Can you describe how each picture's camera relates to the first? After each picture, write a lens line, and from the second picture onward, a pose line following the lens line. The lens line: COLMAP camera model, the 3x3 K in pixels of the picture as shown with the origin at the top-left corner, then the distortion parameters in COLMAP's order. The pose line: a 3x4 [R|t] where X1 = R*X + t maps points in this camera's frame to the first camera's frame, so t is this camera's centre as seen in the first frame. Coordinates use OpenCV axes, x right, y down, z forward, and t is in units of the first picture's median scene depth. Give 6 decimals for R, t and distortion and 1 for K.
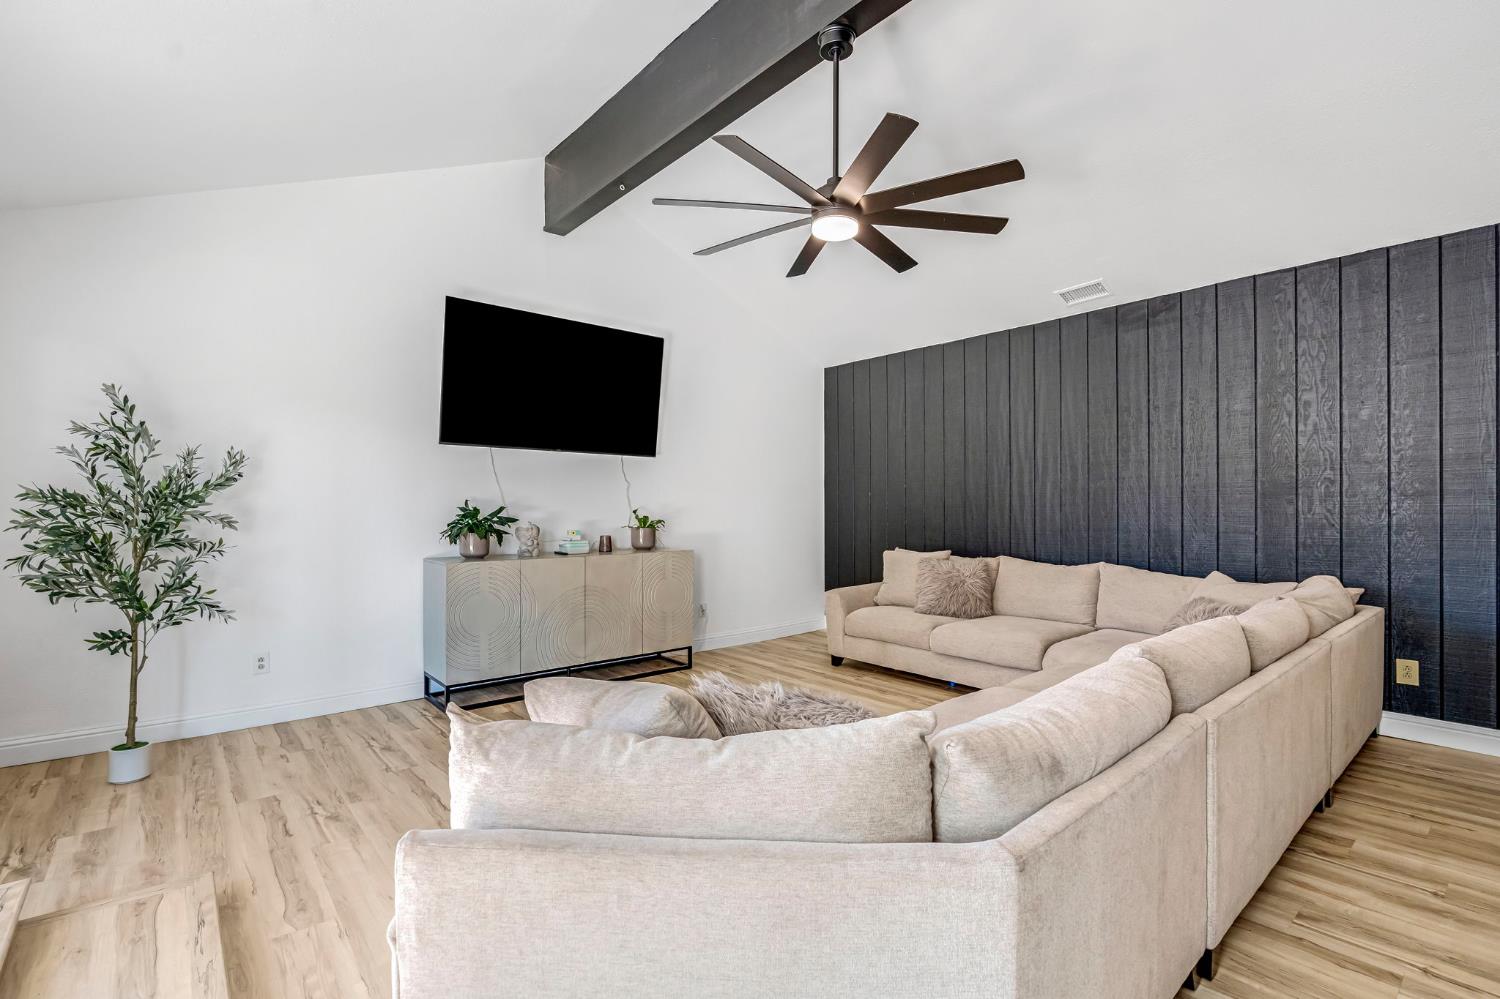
lens RADIAL K [[697.5, 0, 750.0], [0, 697.5, 499.5], [0, 0, 1]] dist [-0.000932, 0.000035]
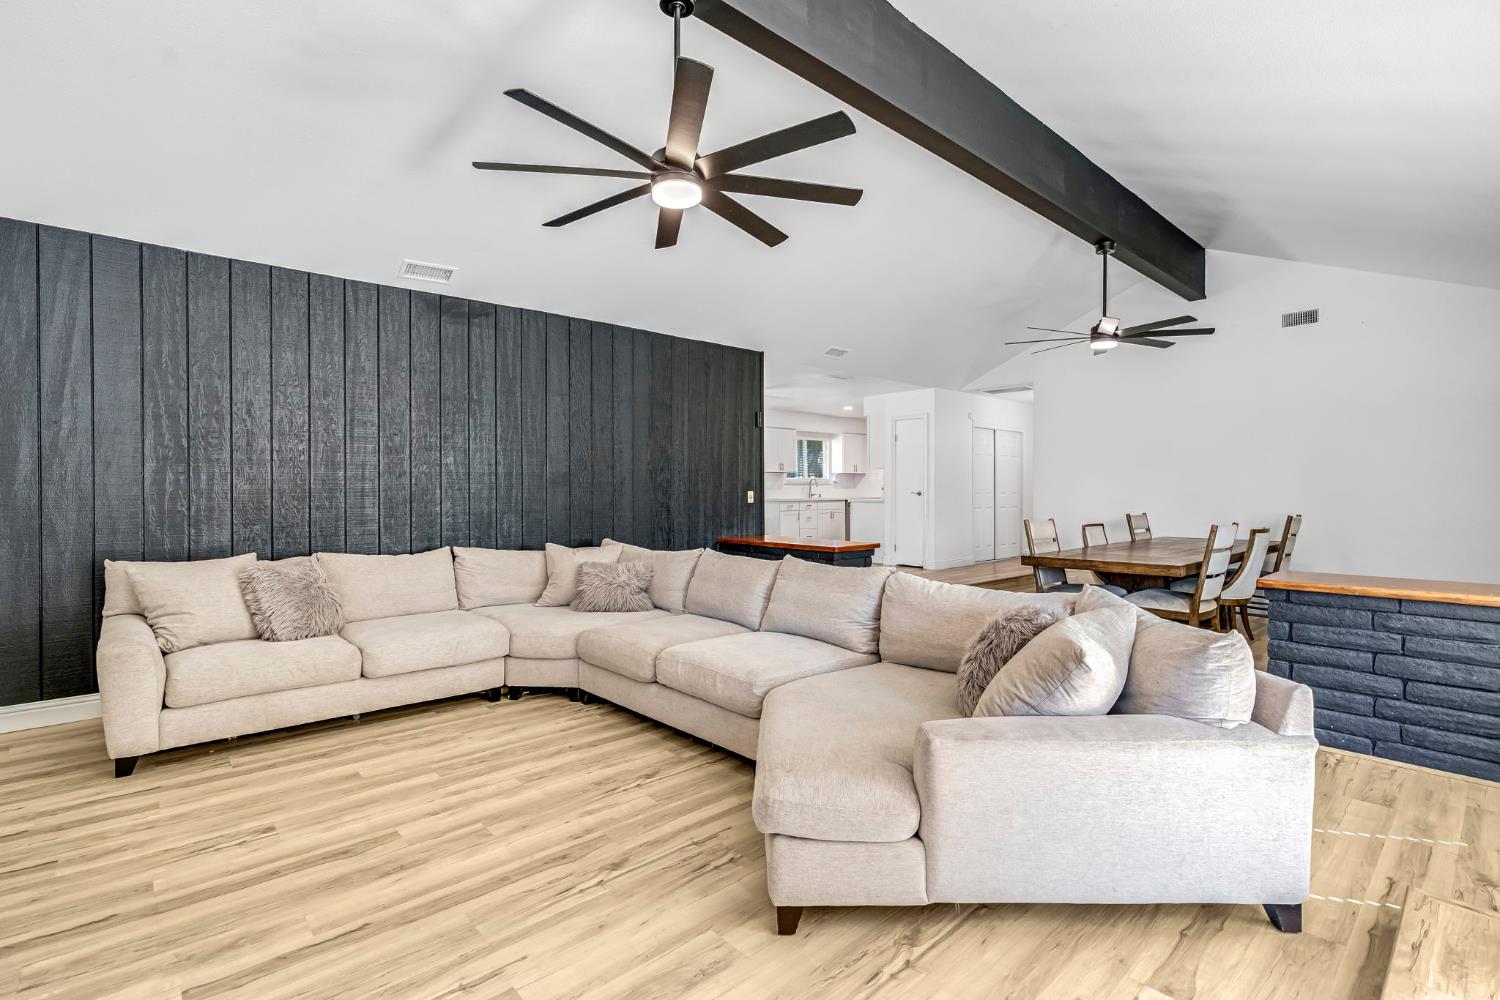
lens RADIAL K [[697.5, 0, 750.0], [0, 697.5, 500.0], [0, 0, 1]] dist [-0.000932, 0.000035]
pose [[-0.021537, -0.010339, 0.999715, -0.534067], [-0.007345, 0.999921, 0.010183, 0.007997], [-0.999741, -0.007123, -0.021611, 0.604934]]
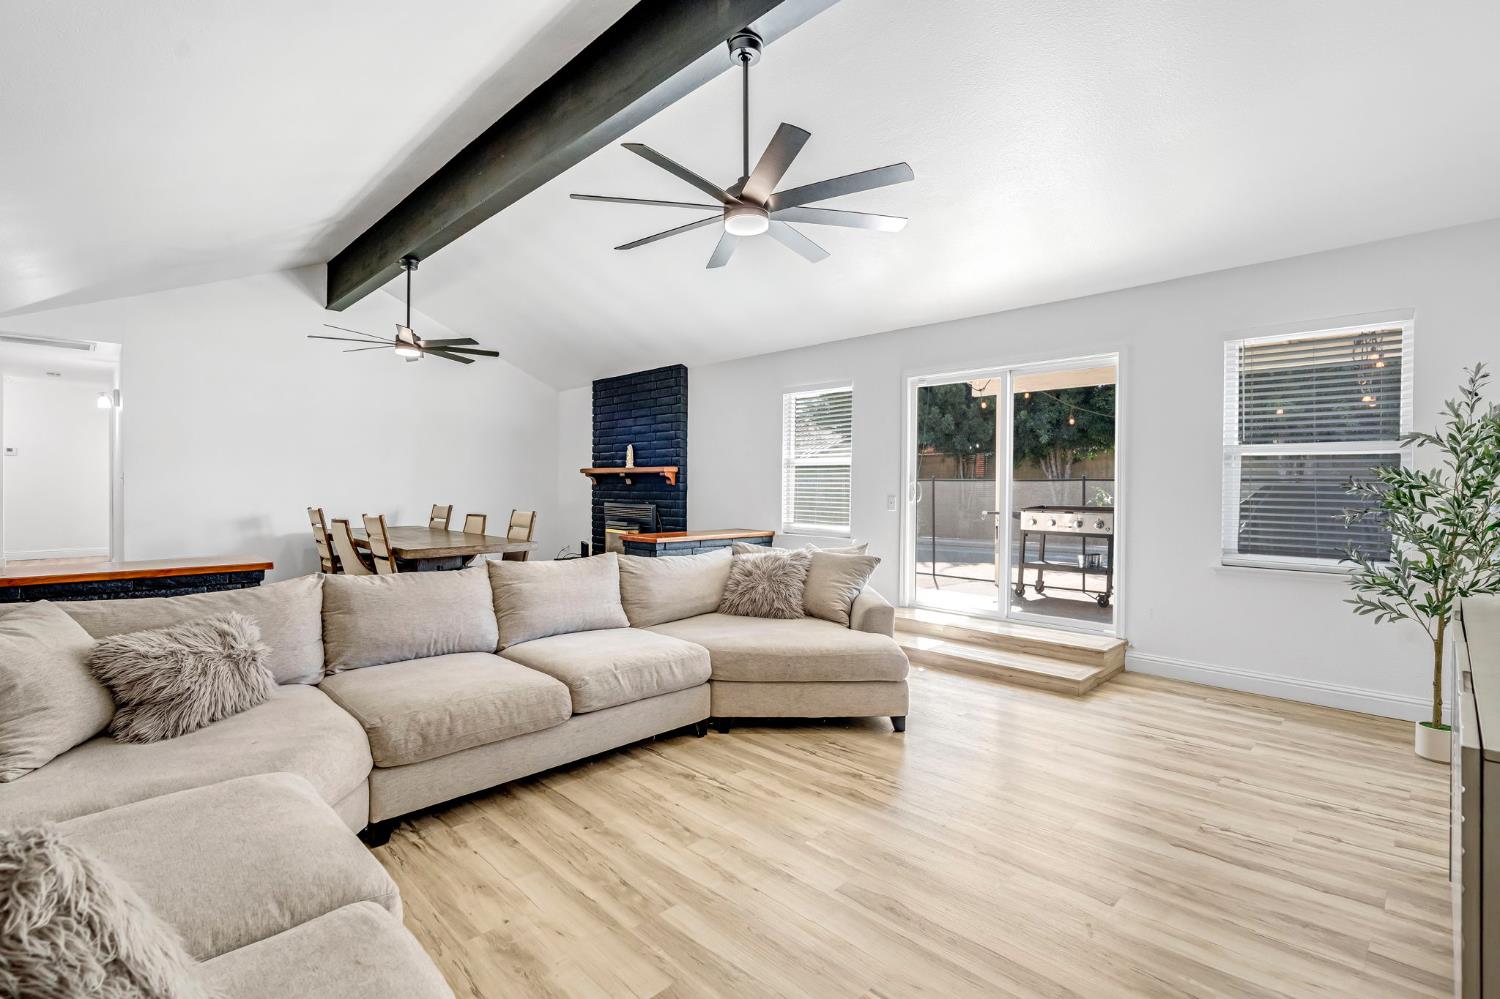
lens RADIAL K [[697.5, 0, 750.0], [0, 697.5, 499.5], [0, 0, 1]] dist [-0.000932, 0.000035]
pose [[-0.997478, -0.002078, -0.070953, 0.125232], [-0.002758, 0.999951, 0.009482, 0.012543], [0.070929, 0.009654, -0.997435, 1.345458]]
